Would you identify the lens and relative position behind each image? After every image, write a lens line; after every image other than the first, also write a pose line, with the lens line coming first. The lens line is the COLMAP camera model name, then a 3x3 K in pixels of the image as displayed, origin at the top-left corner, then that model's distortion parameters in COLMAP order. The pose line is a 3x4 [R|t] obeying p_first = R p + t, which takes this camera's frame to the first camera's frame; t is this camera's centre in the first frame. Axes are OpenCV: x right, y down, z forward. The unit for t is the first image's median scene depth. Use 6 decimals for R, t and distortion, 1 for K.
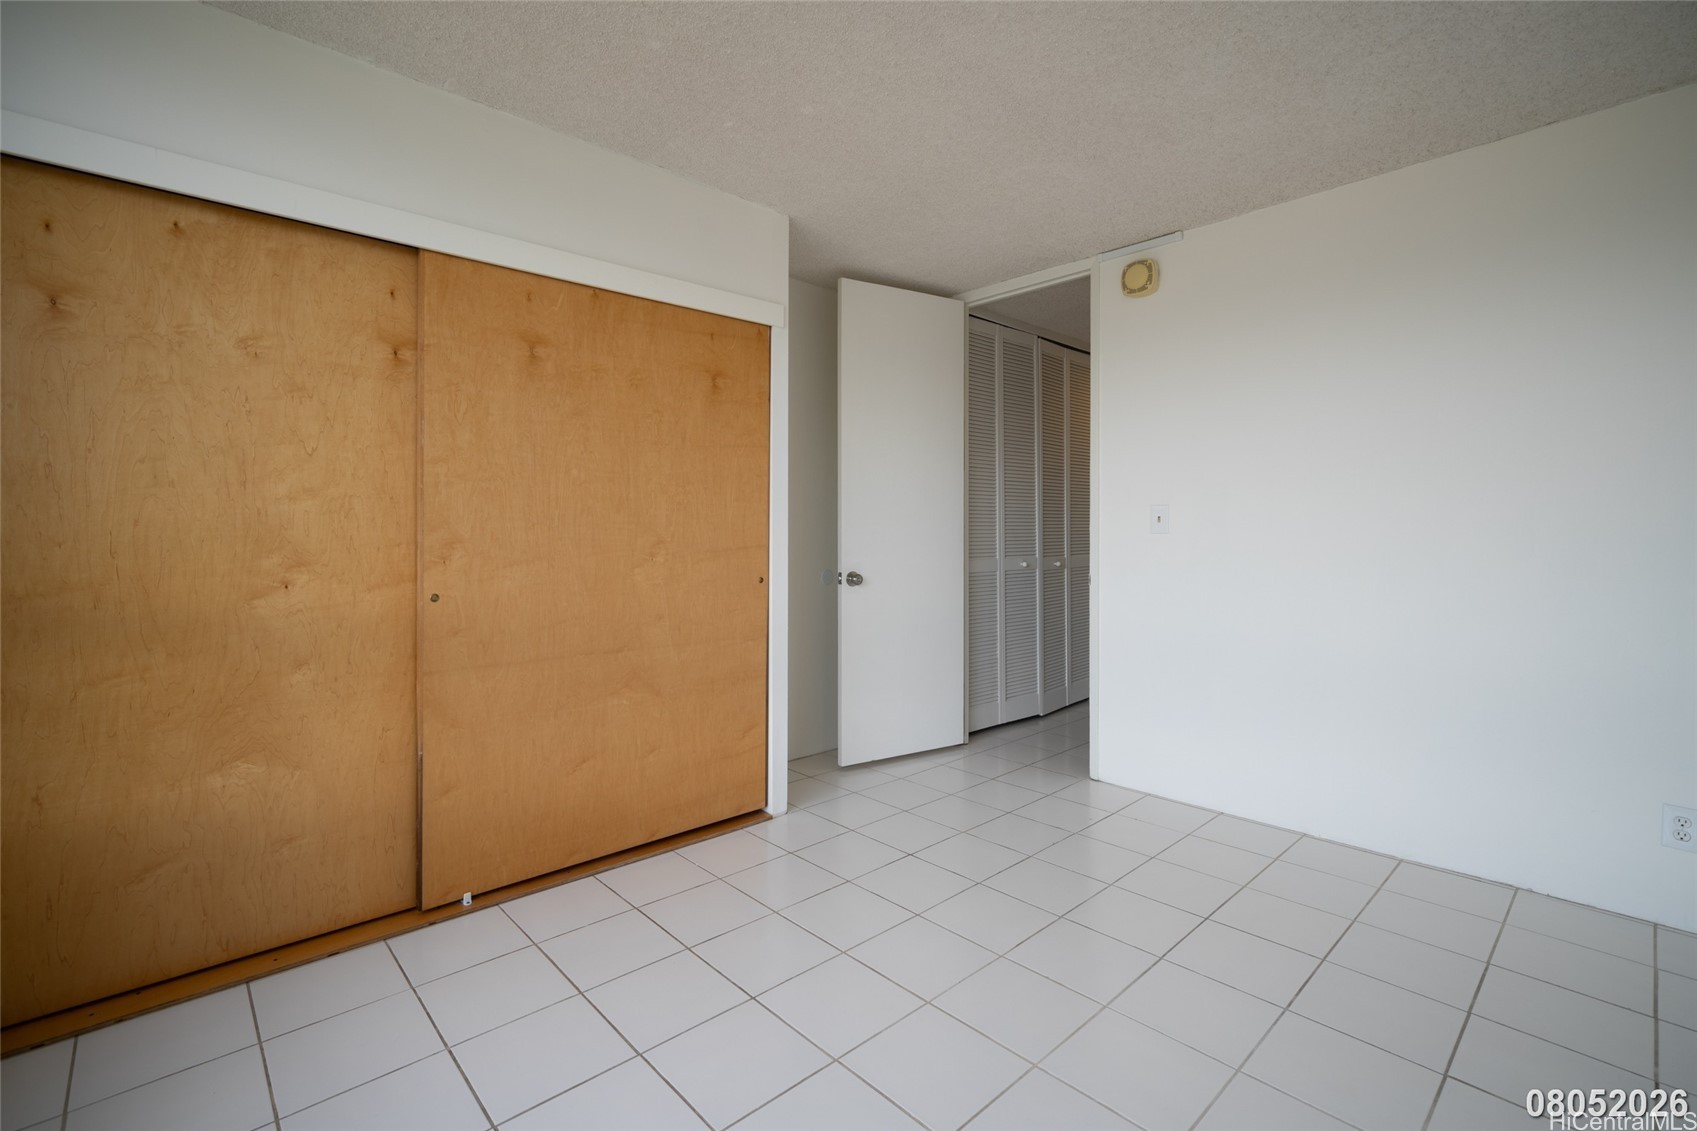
lens RADIAL K [[752.9, 0, 868.5], [0, 752.9, 524.6], [0, 0, 1]] dist [-0.005725, 0.000334]
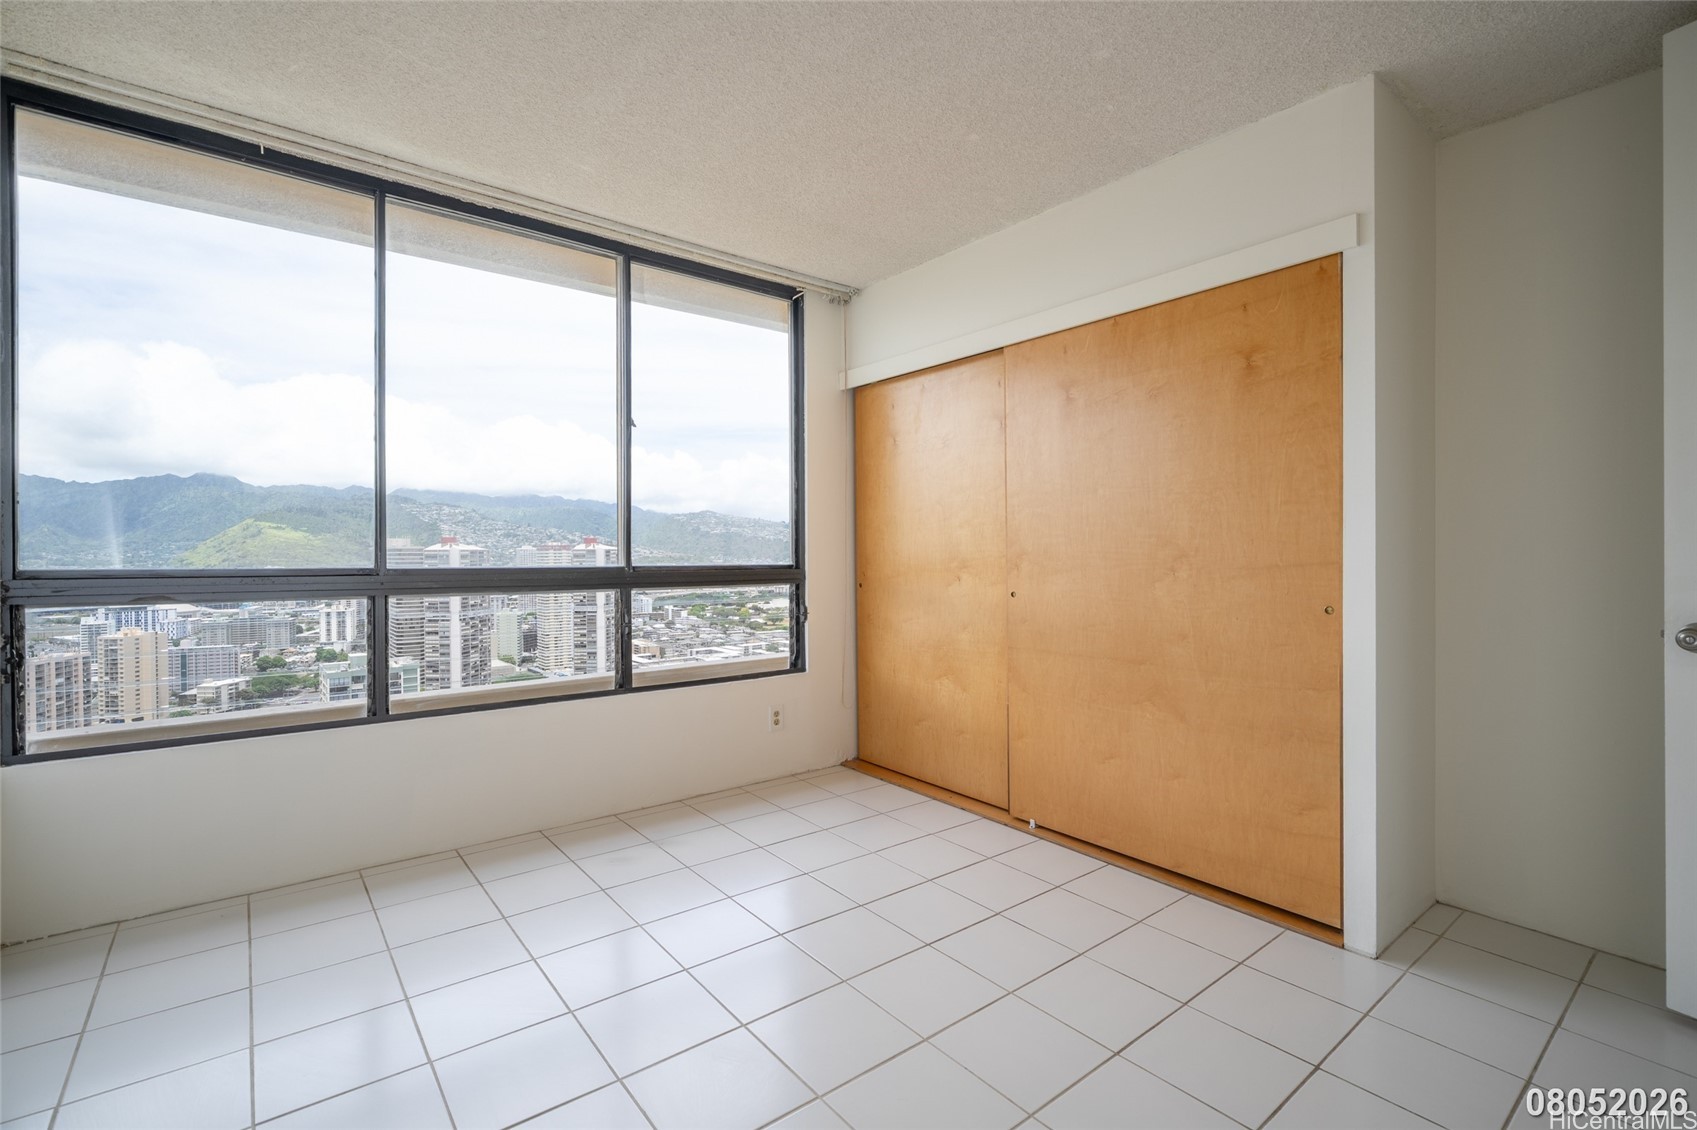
lens RADIAL K [[777.6, 0, 817.1], [0, 777.6, 552.9], [0, 0, 1]] dist [0.014937, 0.000329]
pose [[-0.118462, 0.001315, -0.992958, 0.750150], [0.012666, 0.999920, -0.000187, 0.014160], [0.992878, -0.012599, -0.118470, 0.679016]]
